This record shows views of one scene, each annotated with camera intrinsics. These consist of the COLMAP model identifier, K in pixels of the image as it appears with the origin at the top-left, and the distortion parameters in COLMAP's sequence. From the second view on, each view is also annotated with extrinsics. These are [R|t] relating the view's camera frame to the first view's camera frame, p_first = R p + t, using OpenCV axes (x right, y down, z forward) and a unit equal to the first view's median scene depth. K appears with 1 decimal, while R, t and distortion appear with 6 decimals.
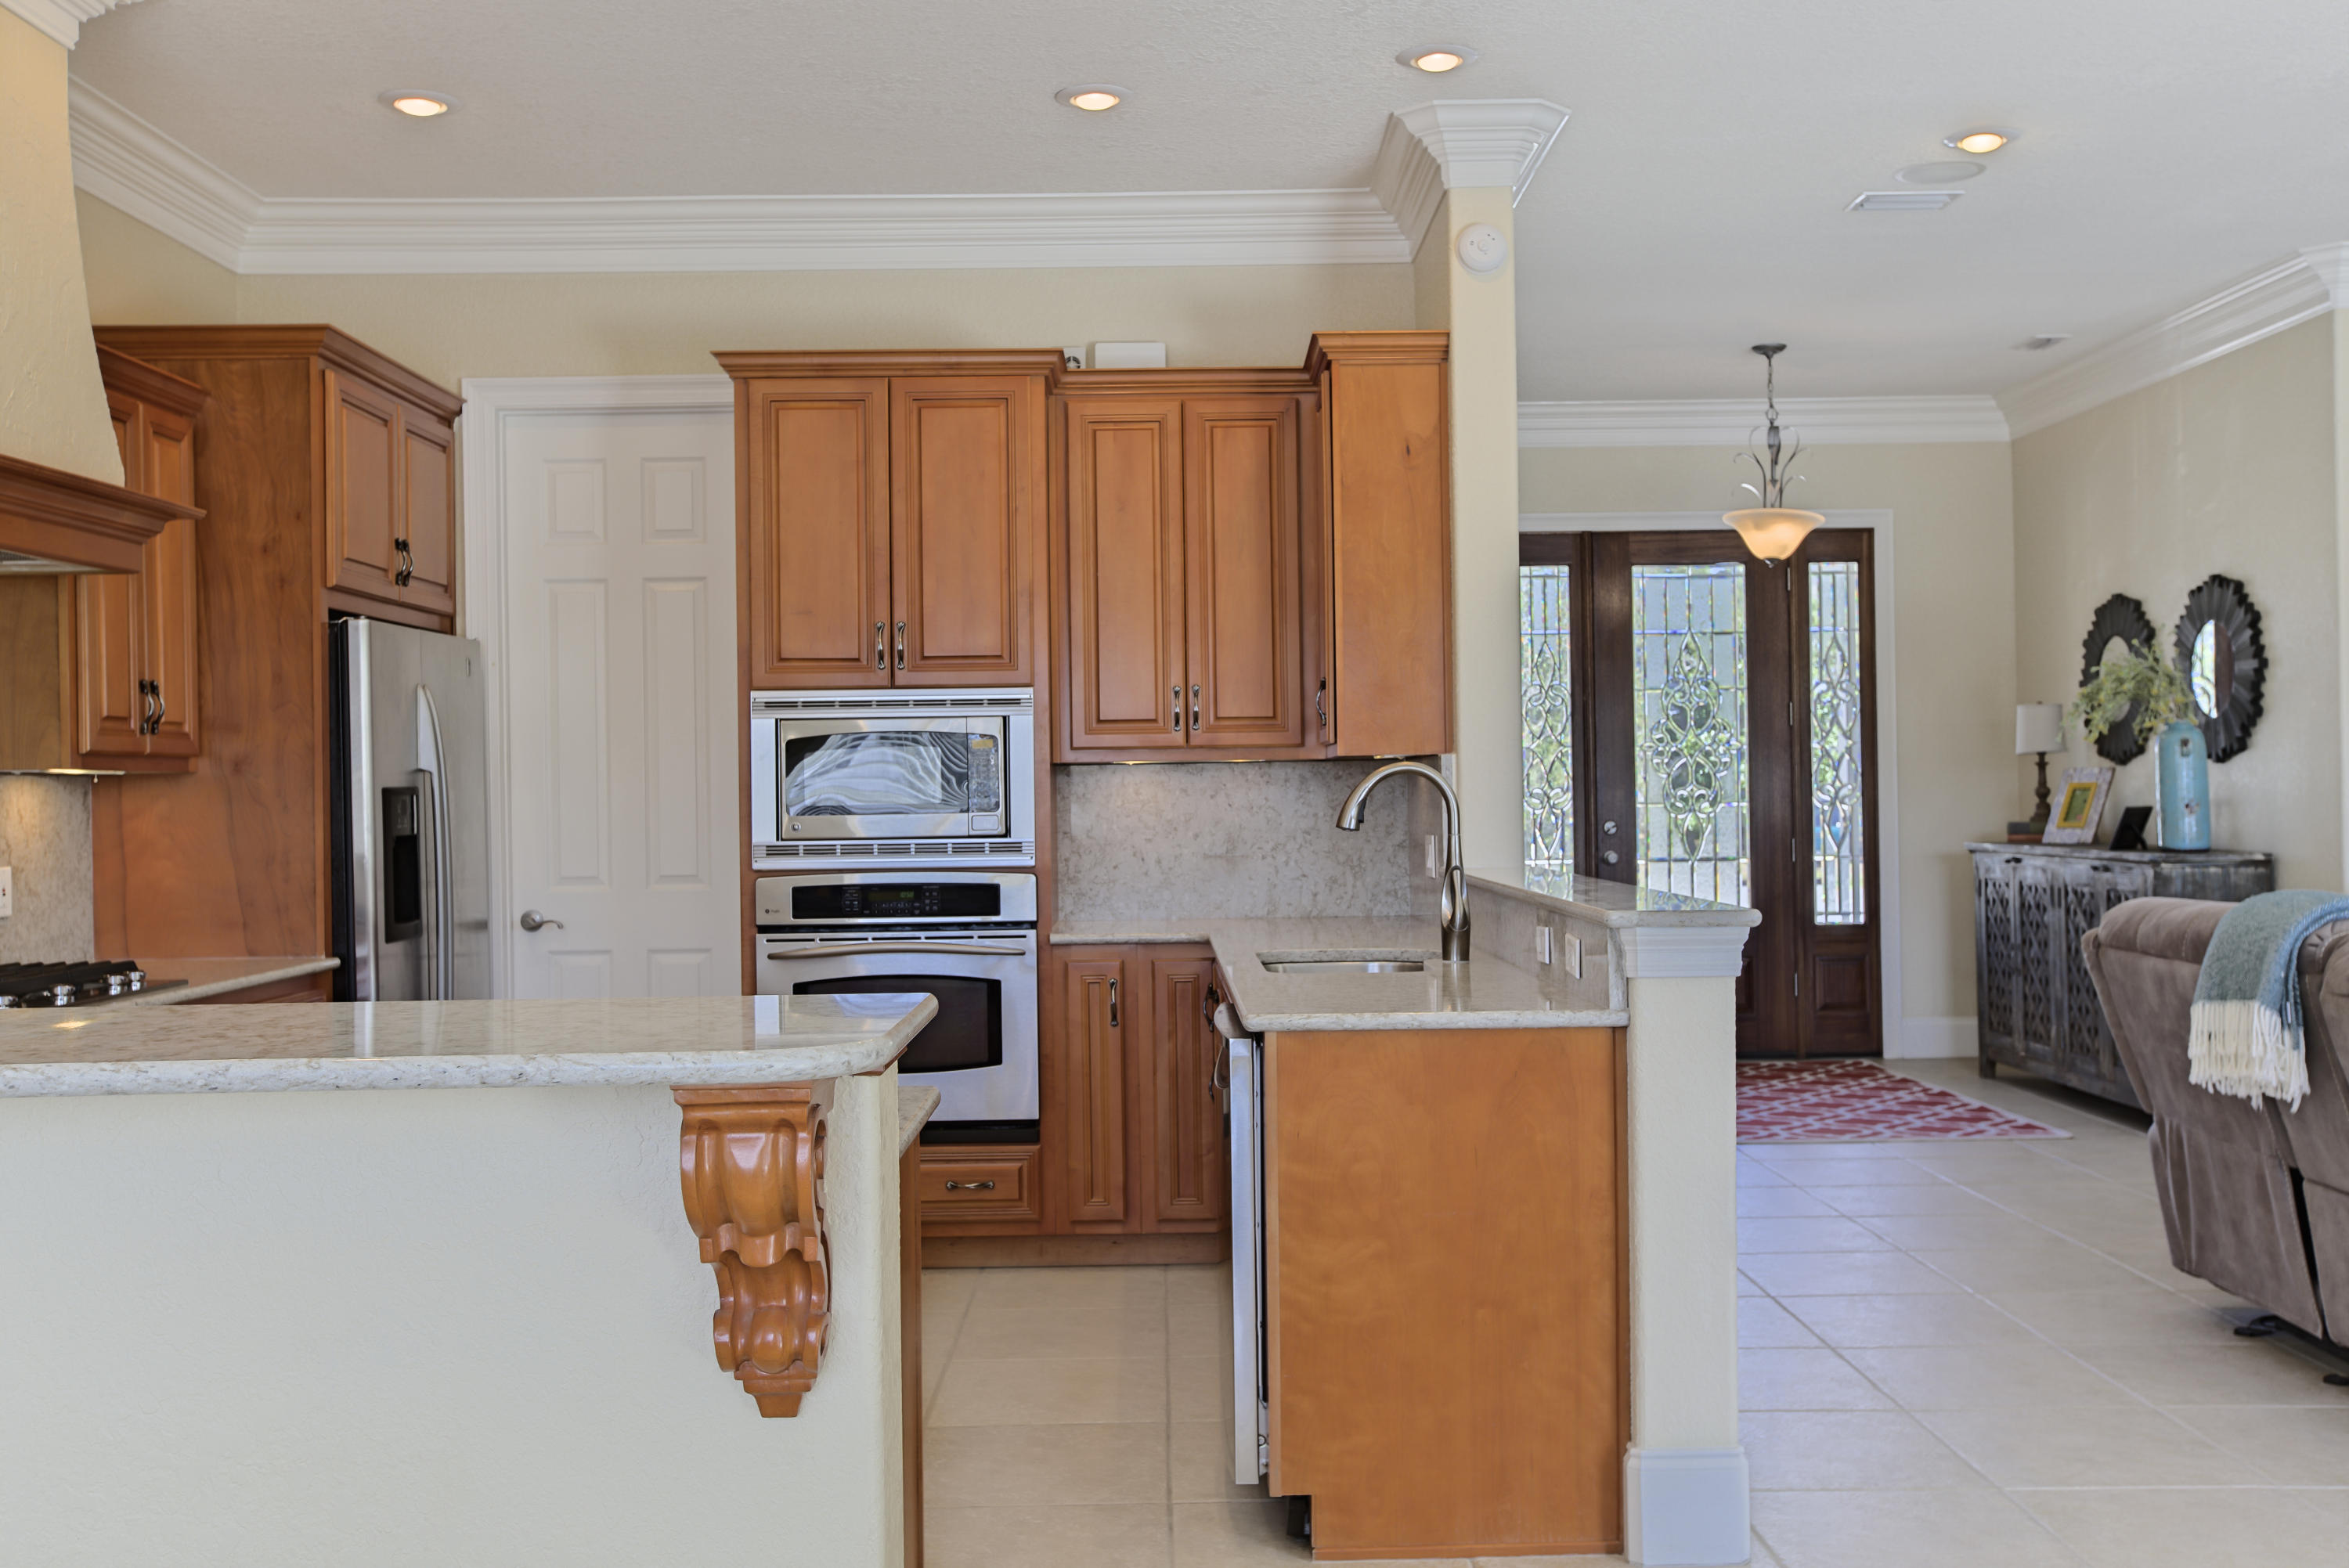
lens RADIAL K [[2299.1, 0, 1169.8], [0, 2299.1, 762.7], [0, 0, 1]] dist [0.026483, 0.000000]
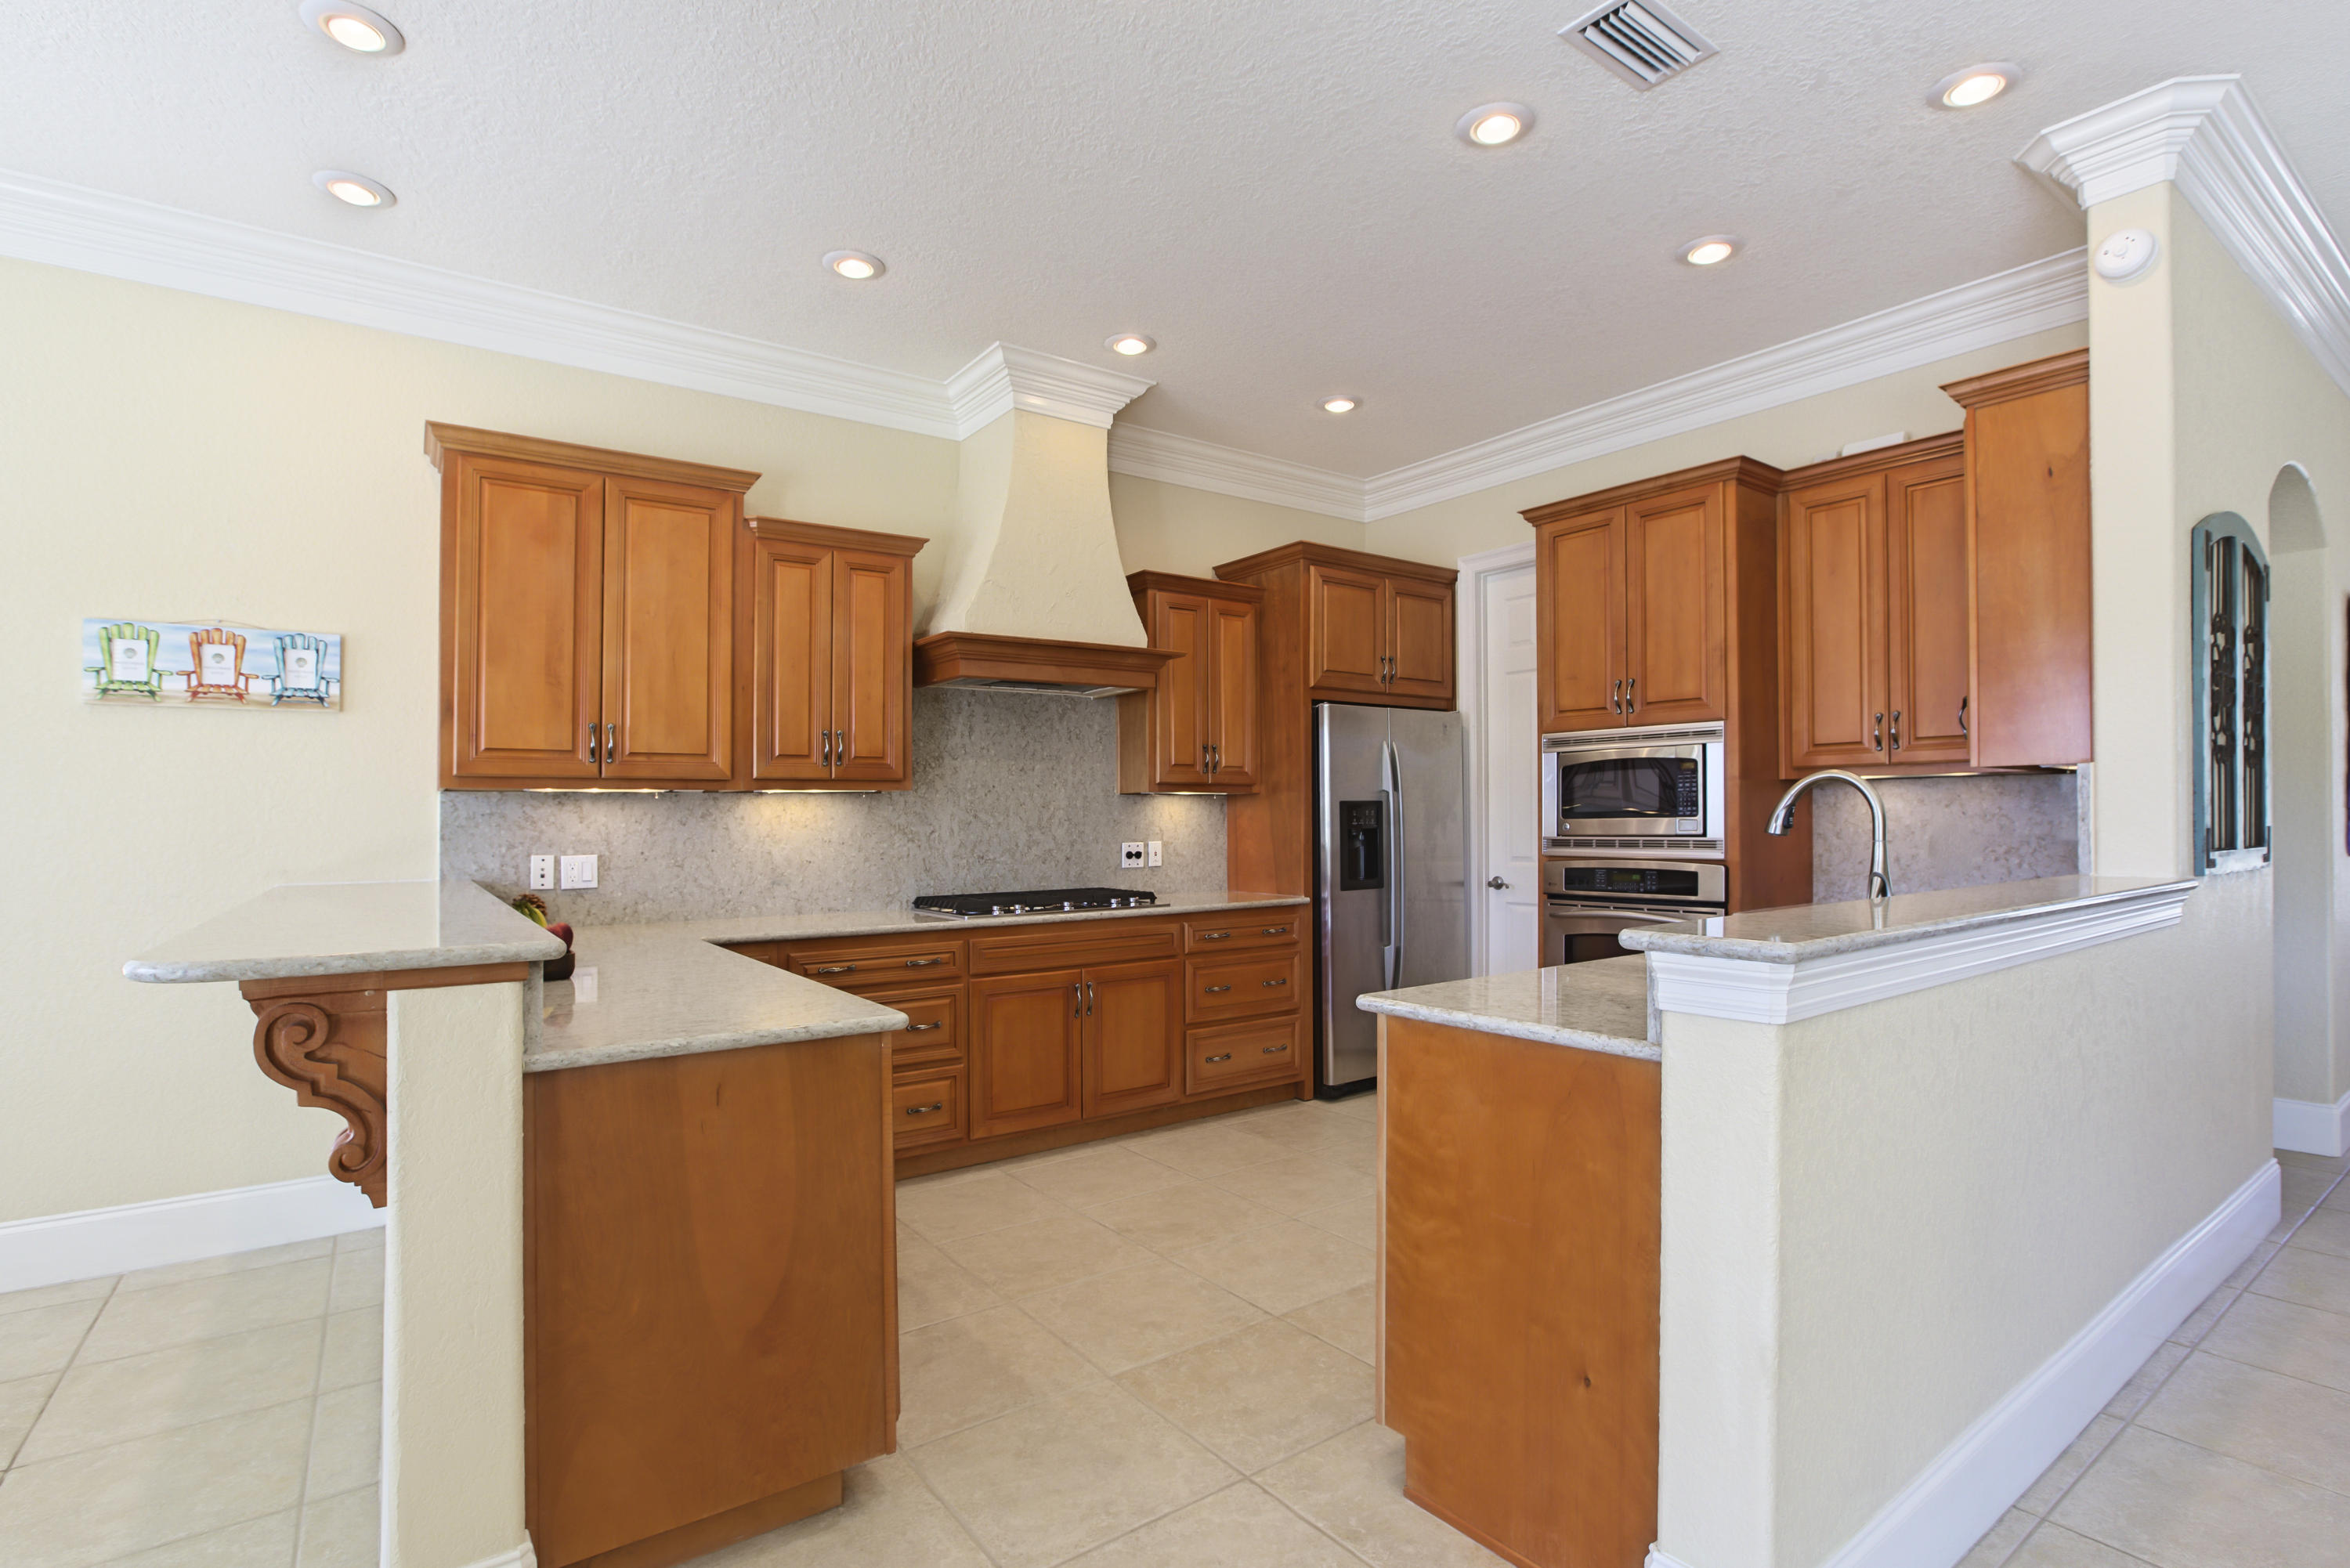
lens RADIAL K [[1150.5, 0, 1211.3], [0, 1150.5, 787.9], [0, 0, 1]] dist [-0.040503, 0.006926]
pose [[0.582684, -0.013195, -0.812591, 0.293172], [0.010027, 0.999909, -0.009047, 0.007818], [0.812637, -0.002876, 0.582764, 0.395992]]
